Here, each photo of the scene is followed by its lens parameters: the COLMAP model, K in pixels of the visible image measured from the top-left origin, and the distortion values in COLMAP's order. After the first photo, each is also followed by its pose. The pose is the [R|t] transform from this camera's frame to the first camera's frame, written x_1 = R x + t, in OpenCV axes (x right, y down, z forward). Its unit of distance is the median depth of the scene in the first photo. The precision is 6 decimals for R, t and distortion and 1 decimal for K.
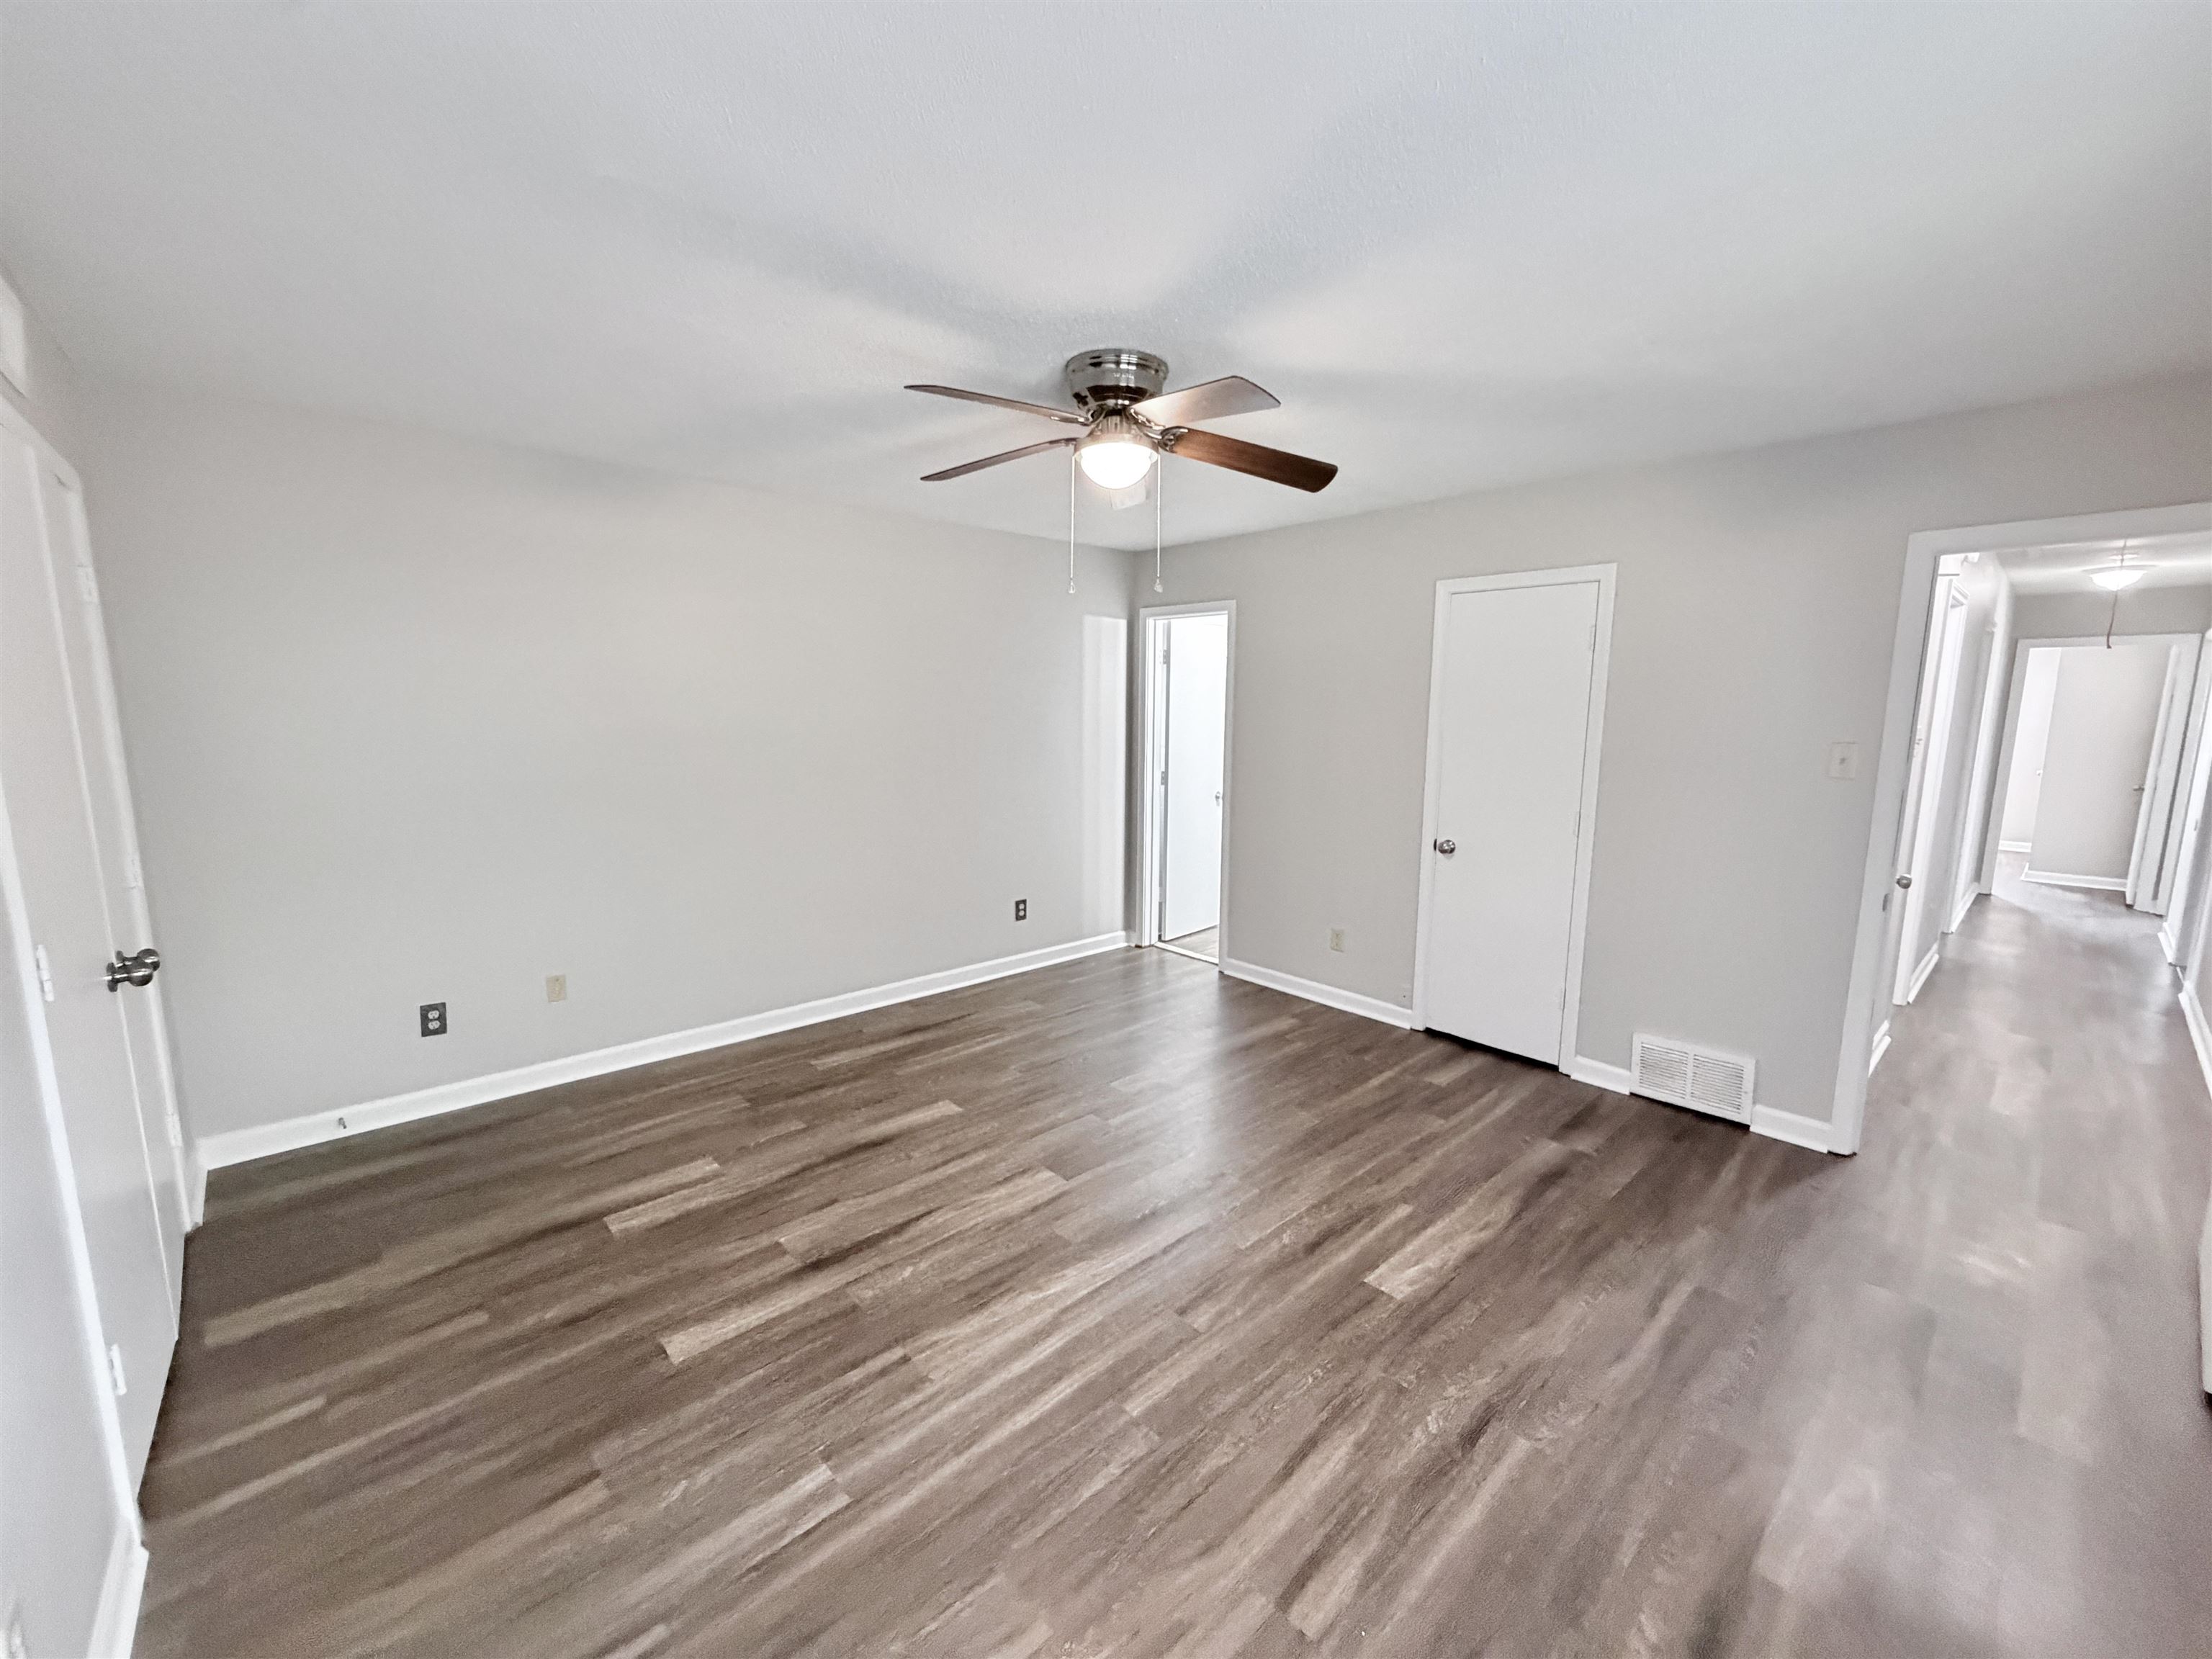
lens RADIAL K [[882.6, 0, 1095.6], [0, 882.6, 826.8], [0, 0, 1]] dist [-0.001325, -0.000013]
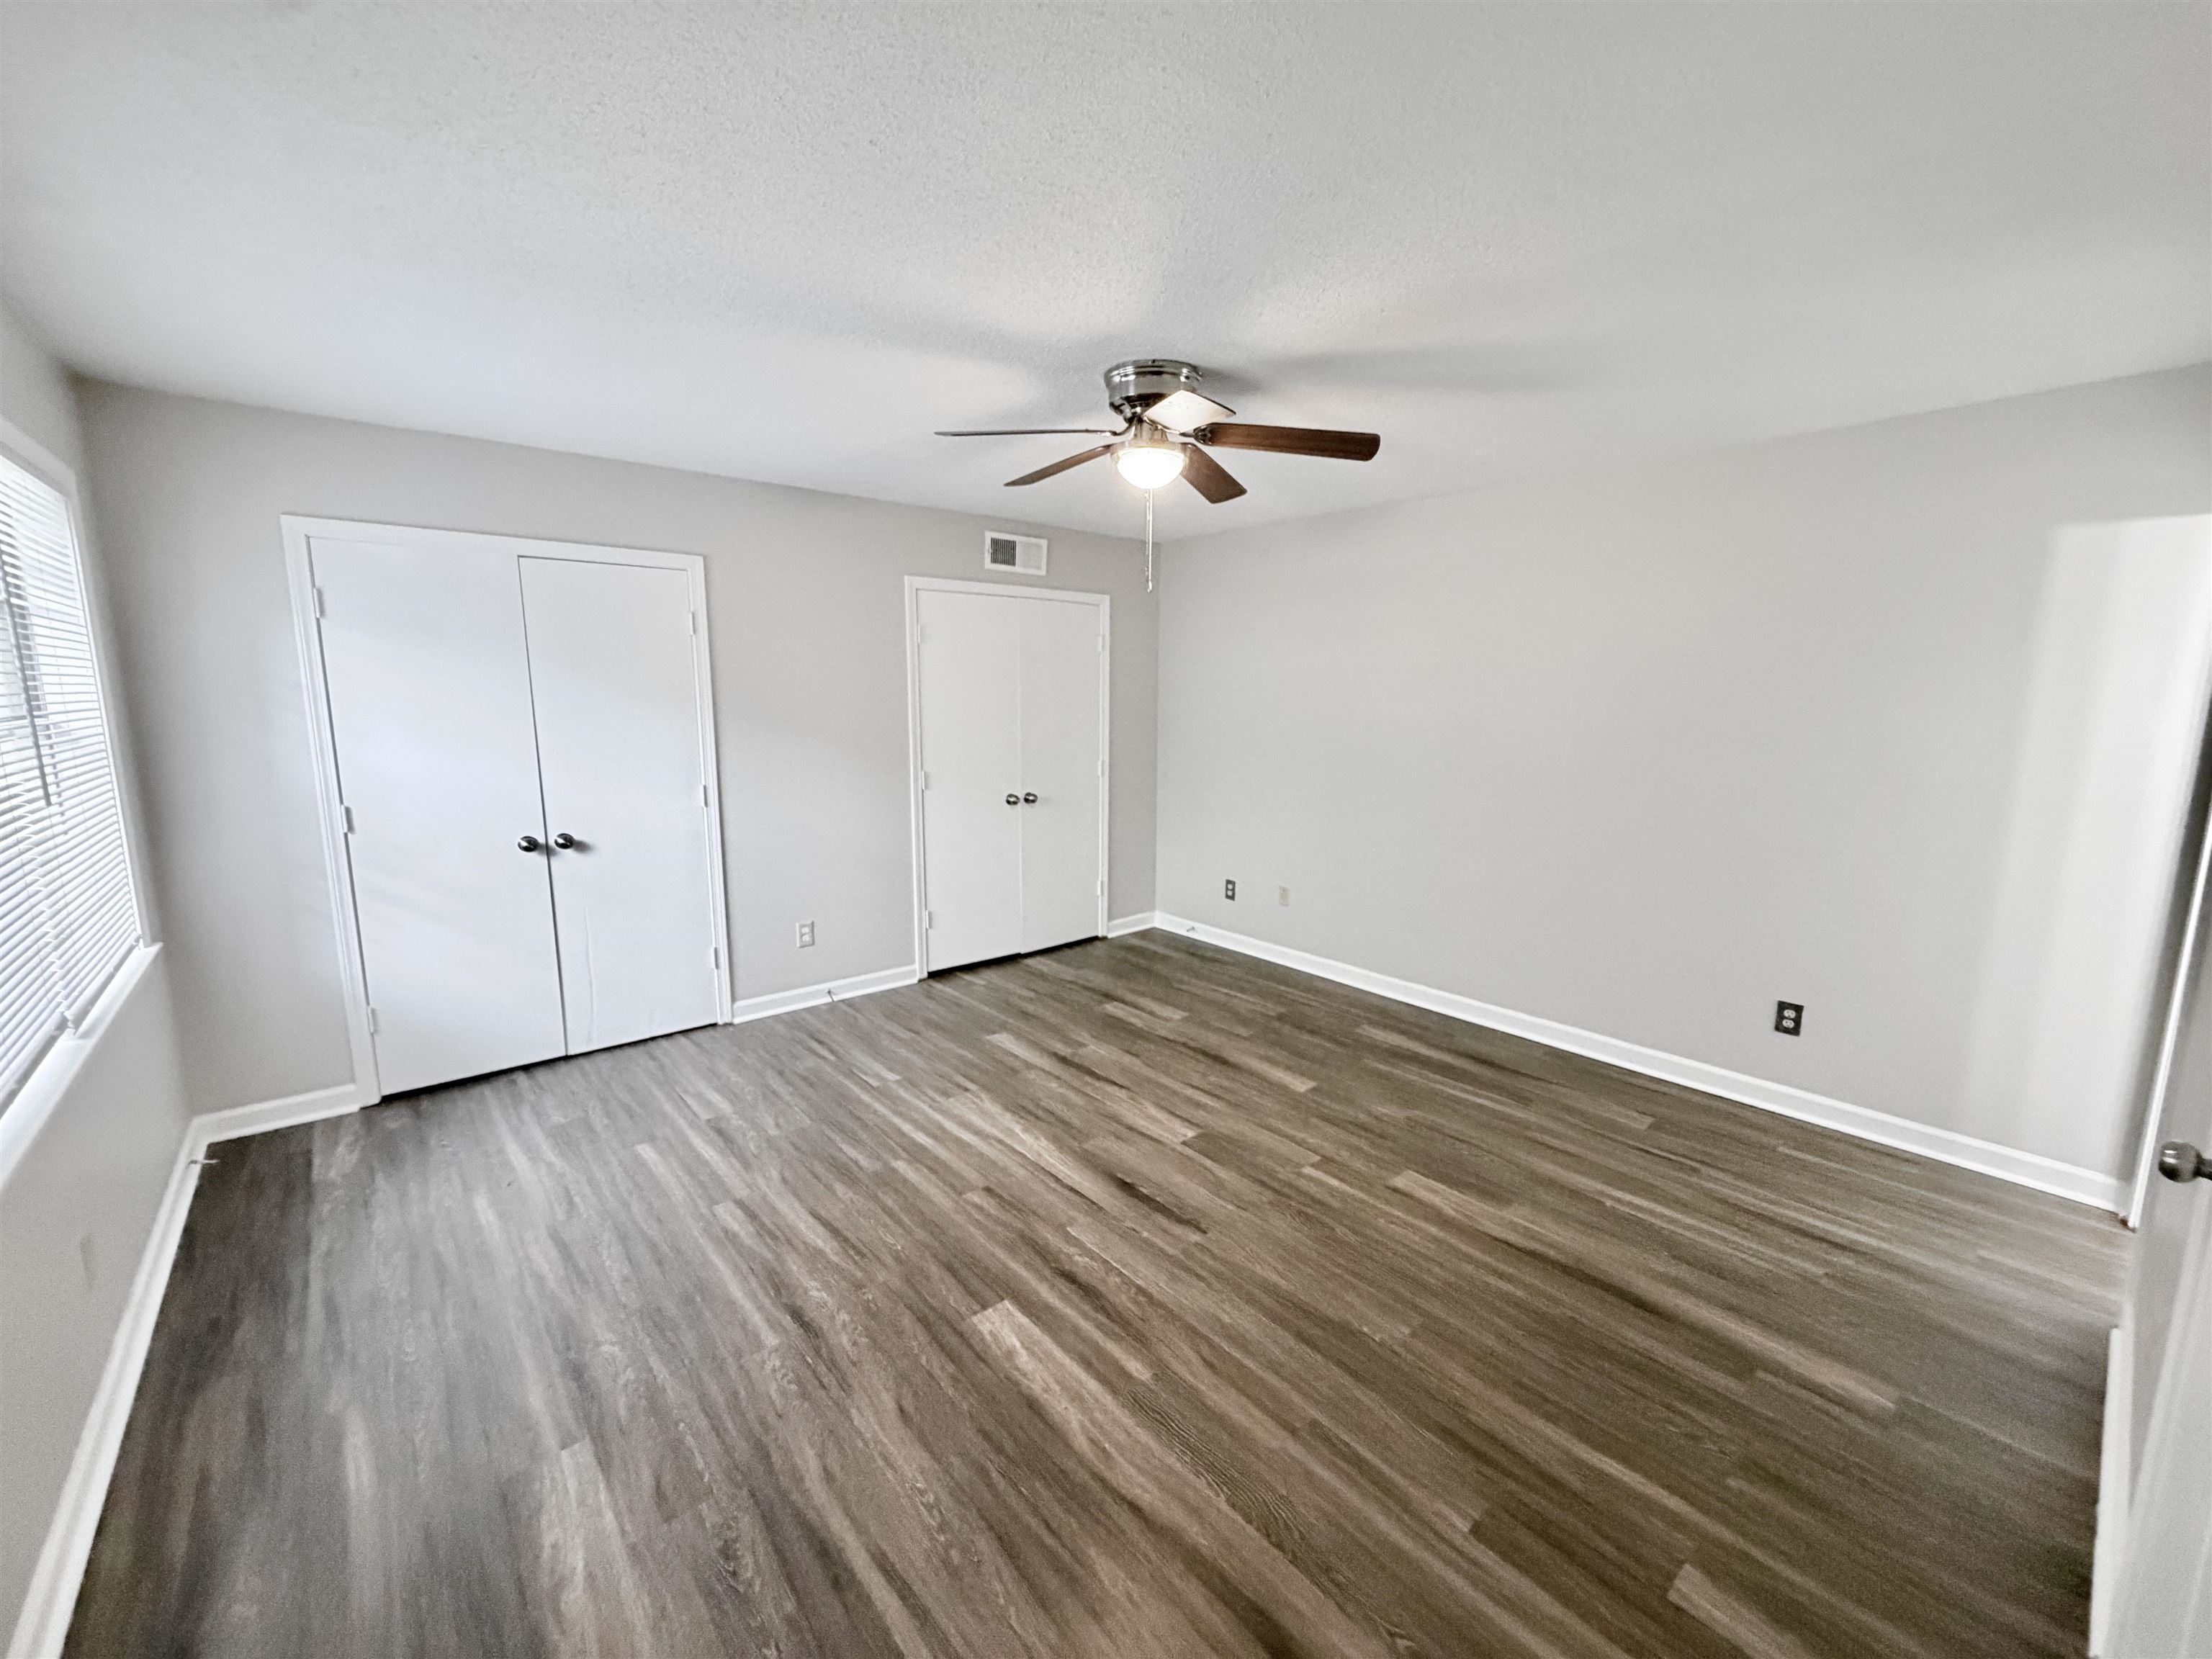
lens RADIAL K [[882.6, 0, 1102.3], [0, 882.6, 829.0], [0, 0, 1]] dist [-0.001325, -0.000013]
pose [[-0.027694, 0.145801, -0.988926, 1.052676], [-0.145819, 0.978134, 0.148294, -0.122891], [0.988924, 0.148311, -0.005828, 0.933746]]
